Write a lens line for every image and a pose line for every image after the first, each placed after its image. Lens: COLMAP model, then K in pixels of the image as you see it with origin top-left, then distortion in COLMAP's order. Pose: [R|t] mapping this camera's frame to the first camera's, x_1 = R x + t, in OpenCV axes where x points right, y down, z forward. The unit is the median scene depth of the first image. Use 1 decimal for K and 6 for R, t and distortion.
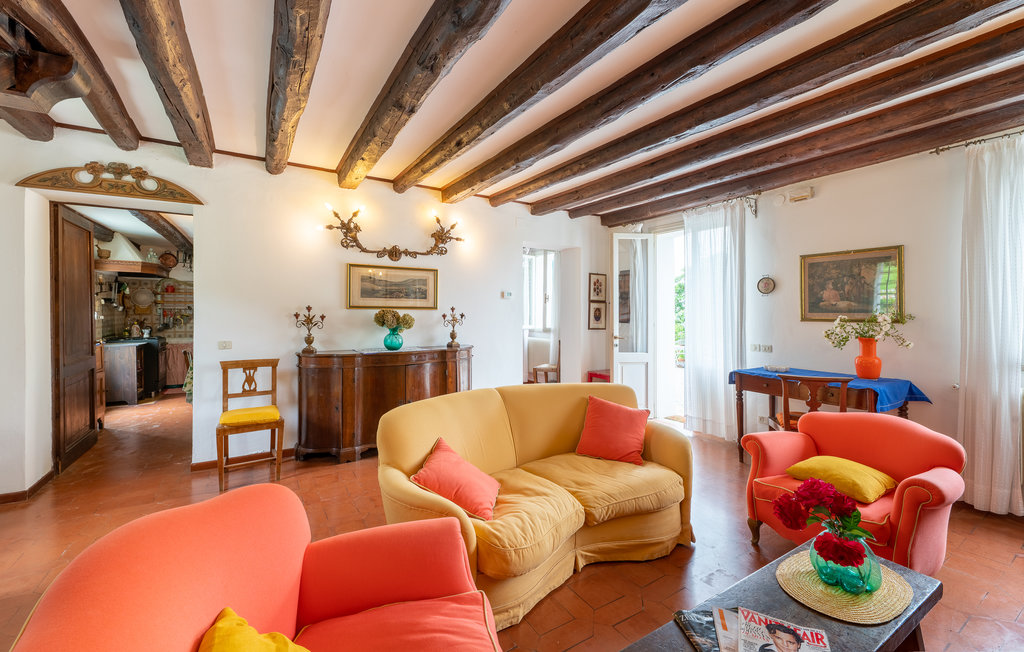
lens RADIAL K [[421.7, 0, 507.0], [0, 421.7, 341.3], [0, 0, 1]] dist [0.011840, -0.006813]
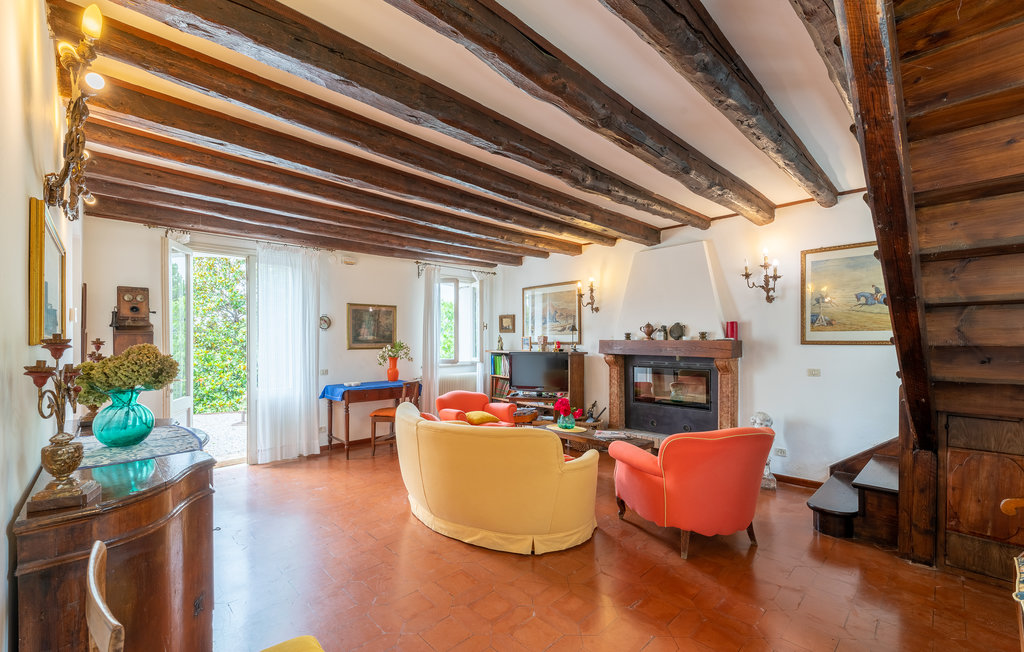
lens RADIAL K [[421.7, 0, 507.0], [0, 421.7, 341.3], [0, 0, 1]] dist [0.011840, -0.006813]
pose [[-0.212760, 0.001914, 0.977103, -0.798883], [0.072976, 0.997236, 0.013936, -0.057000], [-0.974376, 0.074270, -0.212312, 0.790975]]
